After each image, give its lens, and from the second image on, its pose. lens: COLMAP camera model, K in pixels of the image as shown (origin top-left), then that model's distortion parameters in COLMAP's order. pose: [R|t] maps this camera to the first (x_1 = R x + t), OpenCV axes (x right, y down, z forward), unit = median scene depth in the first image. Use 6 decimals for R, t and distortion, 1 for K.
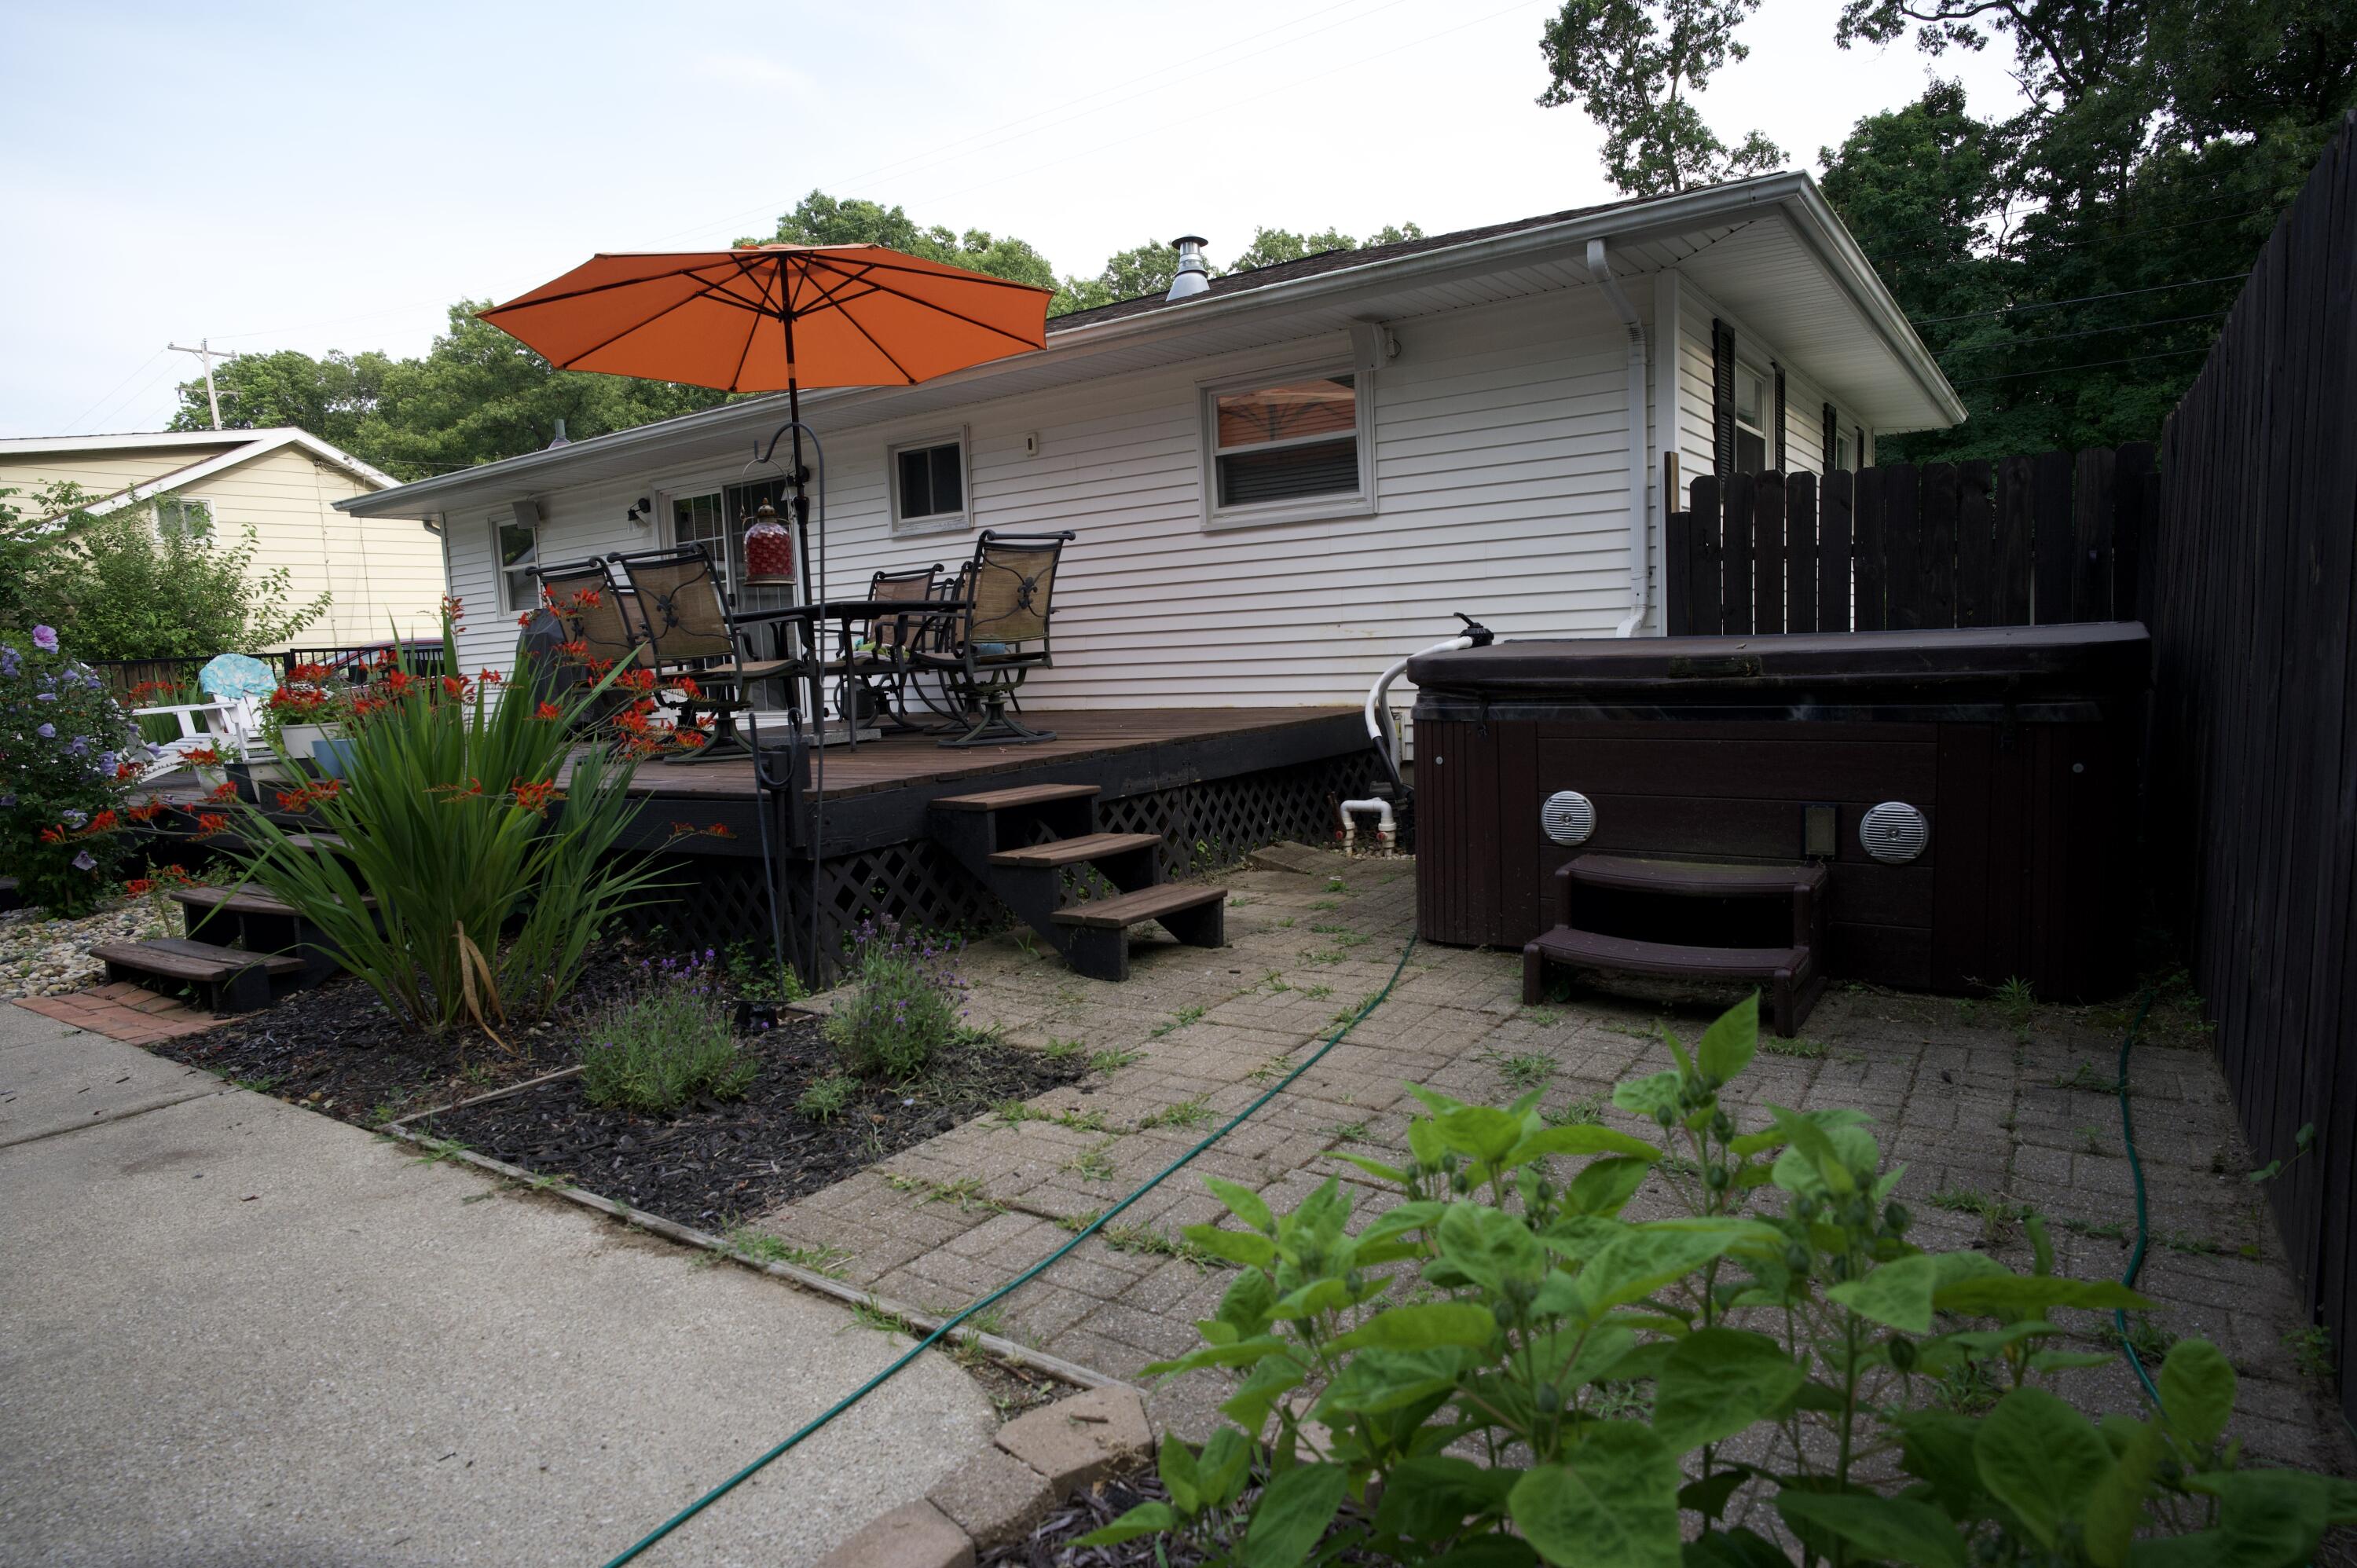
lens RADIAL K [[1315.5, 0, 1178.5], [0, 1315.5, 784.0], [0, 0, 1]] dist [0.000499, 0.002747]
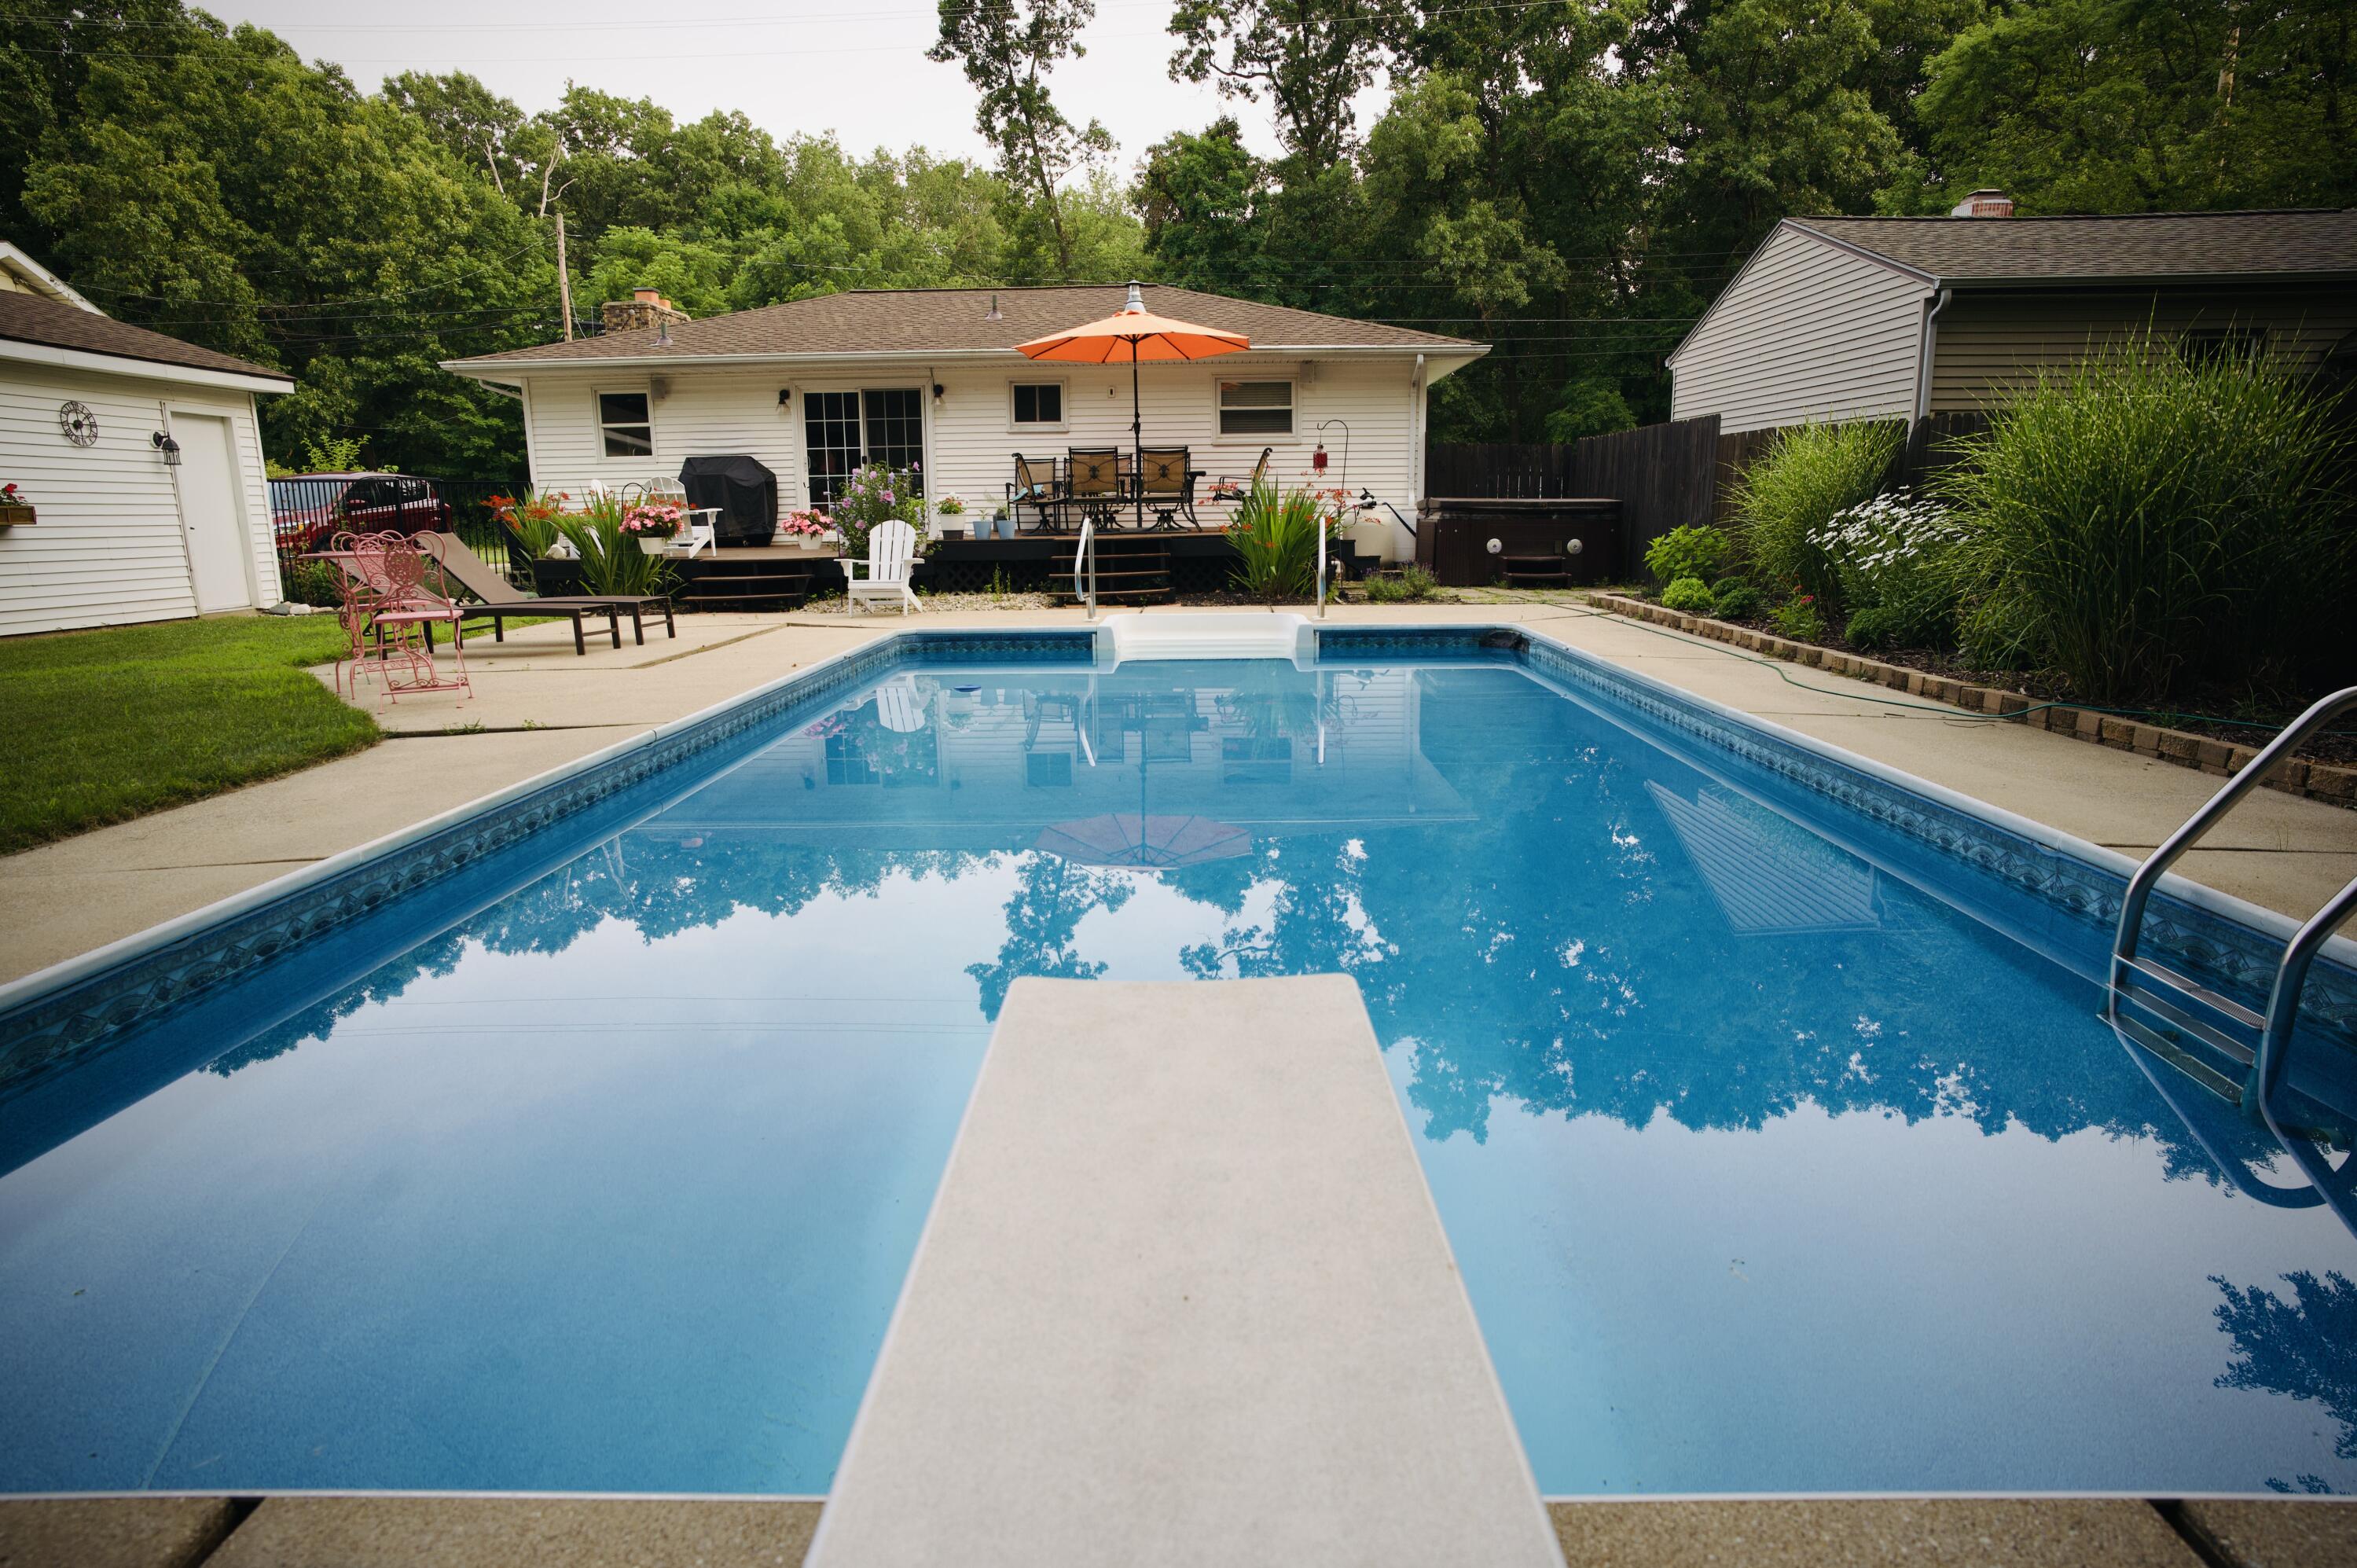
lens RADIAL K [[1341.5, 0, 1178.5], [0, 1341.5, 784.0], [0, 0, 1]] dist [-0.044989, 0.035174]
pose [[0.841550, -0.066951, 0.536013, -0.214187], [0.025040, 0.996058, 0.085101, 0.029933], [-0.539598, -0.058195, 0.839909, -0.144537]]
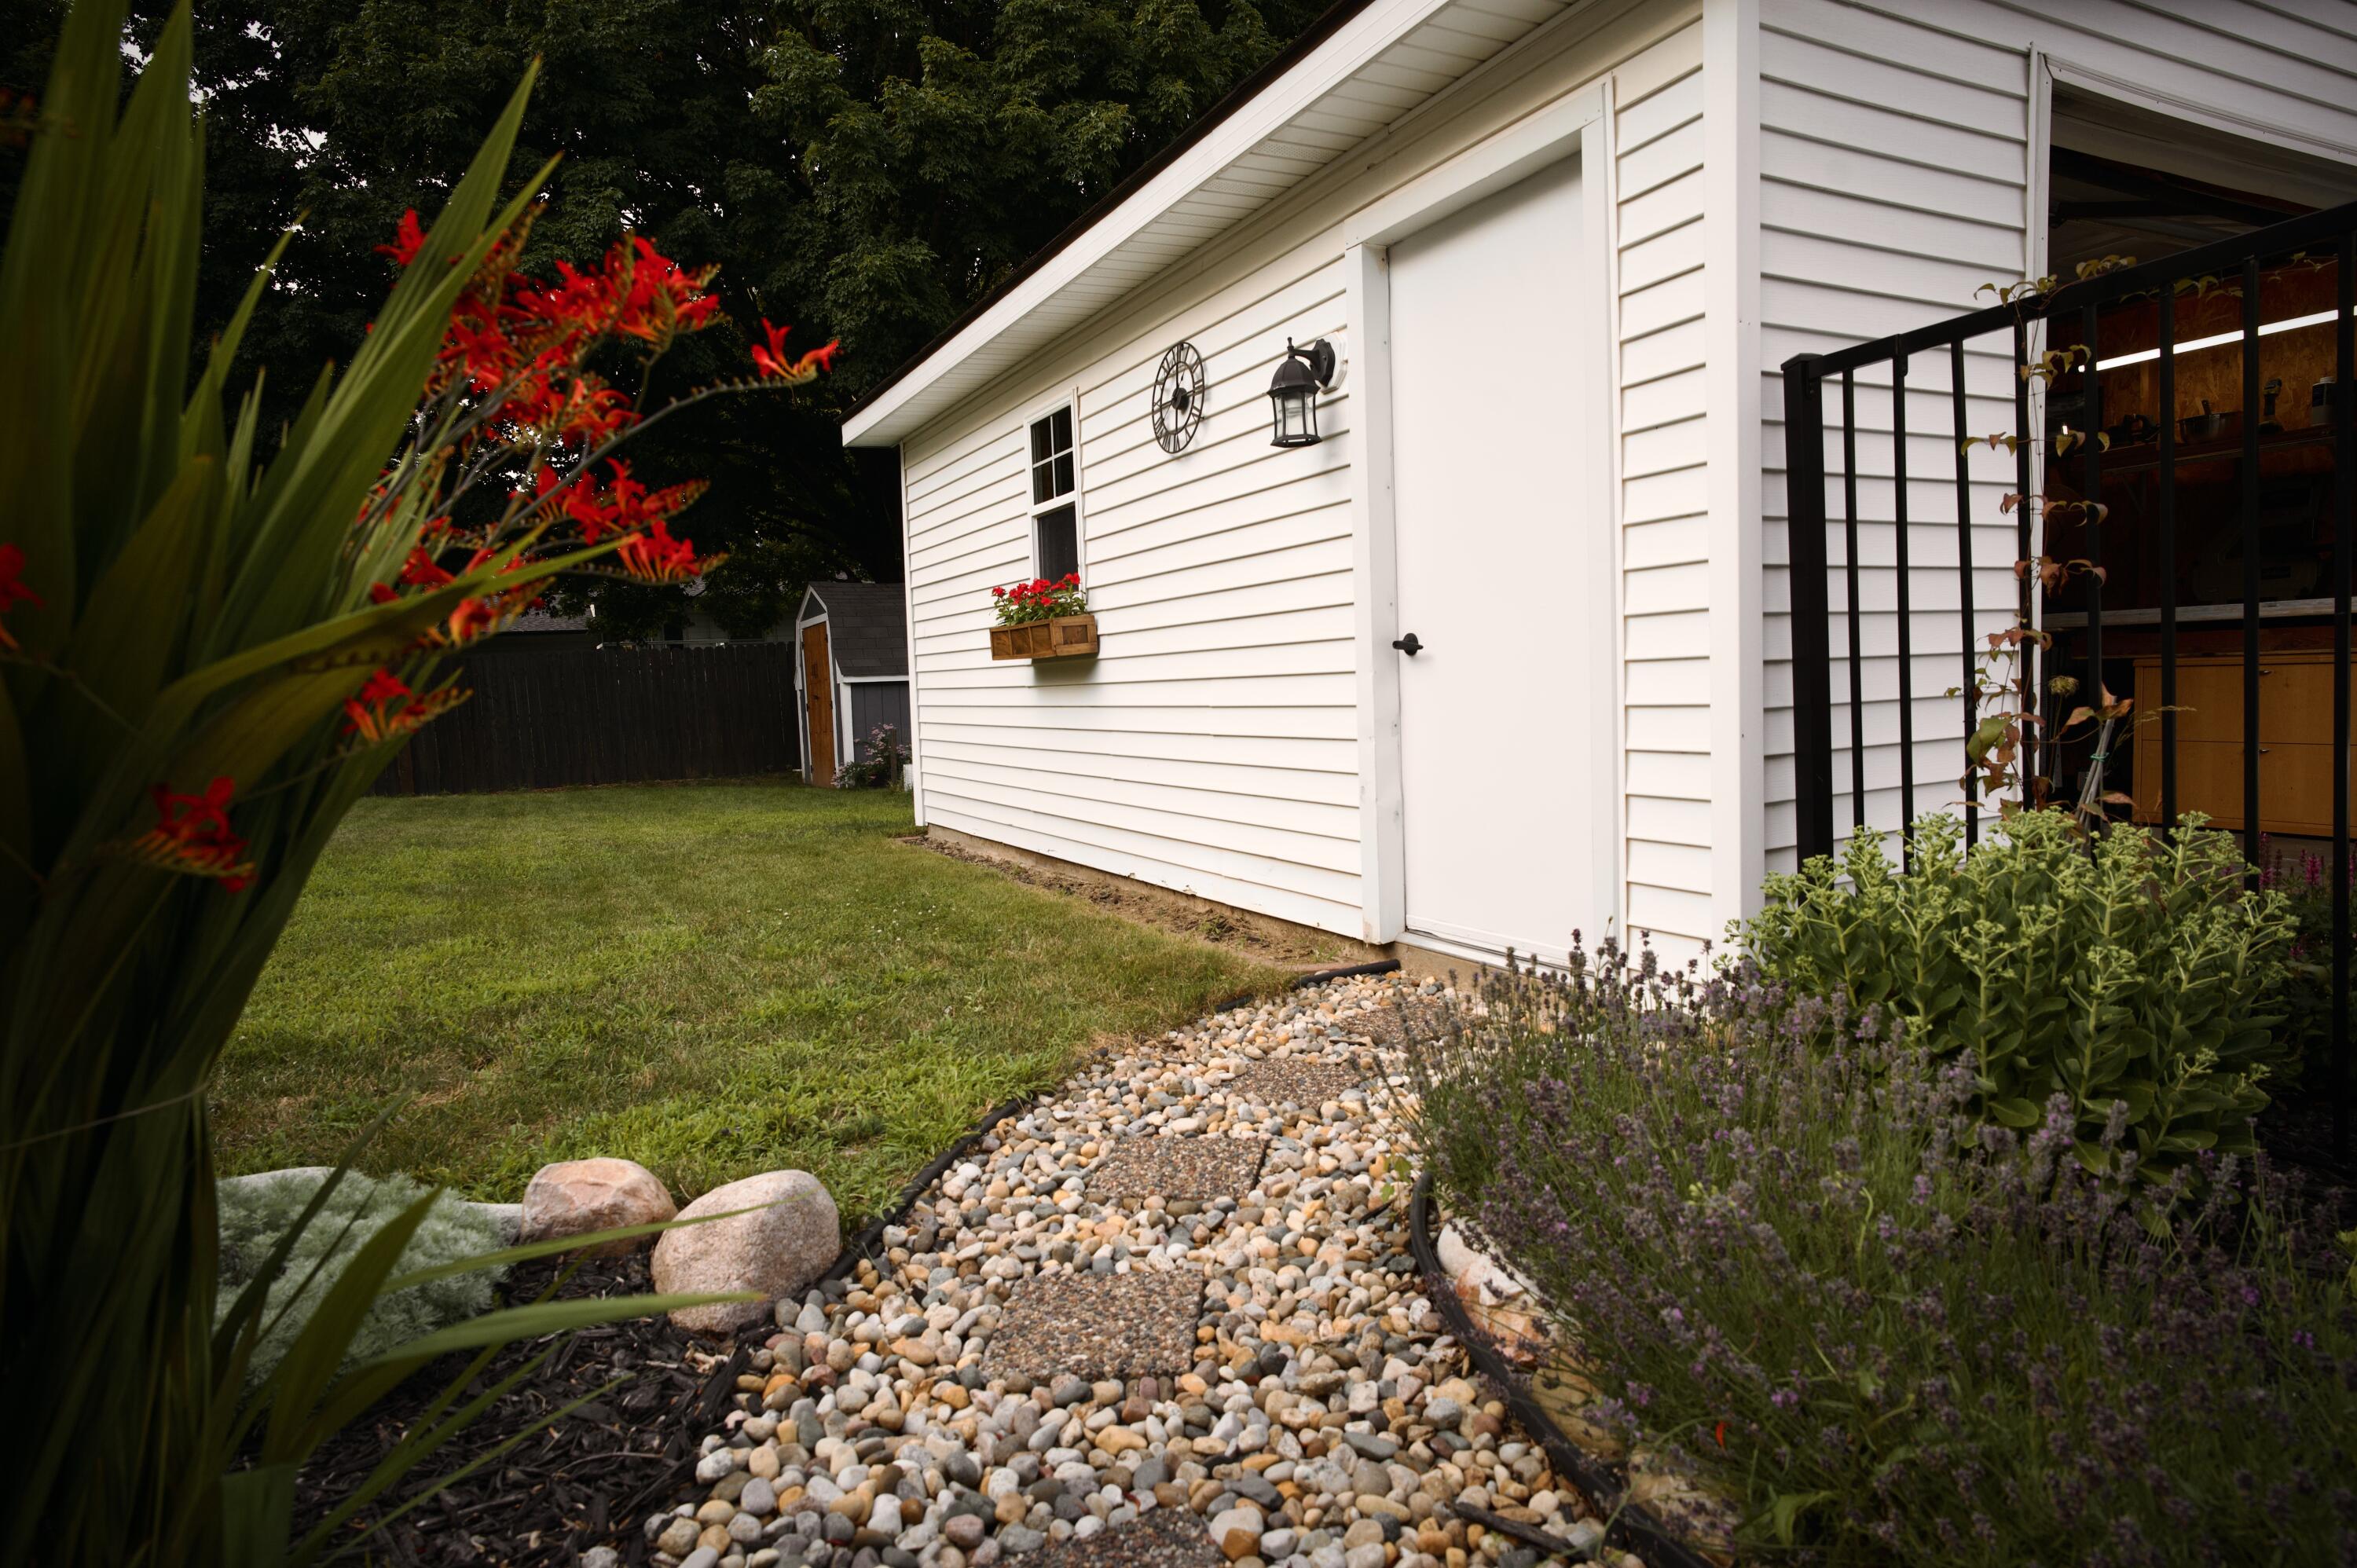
lens RADIAL K [[1311.8, 0, 1178.5], [0, 1311.8, 784.0], [0, 0, 1]] dist [-0.052002, 0.034773]
pose [[-0.483661, 0.108863, -0.868459, -0.162904], [-0.066773, 0.984754, 0.160628, -0.009740], [0.872705, 0.135679, -0.469018, 0.235913]]
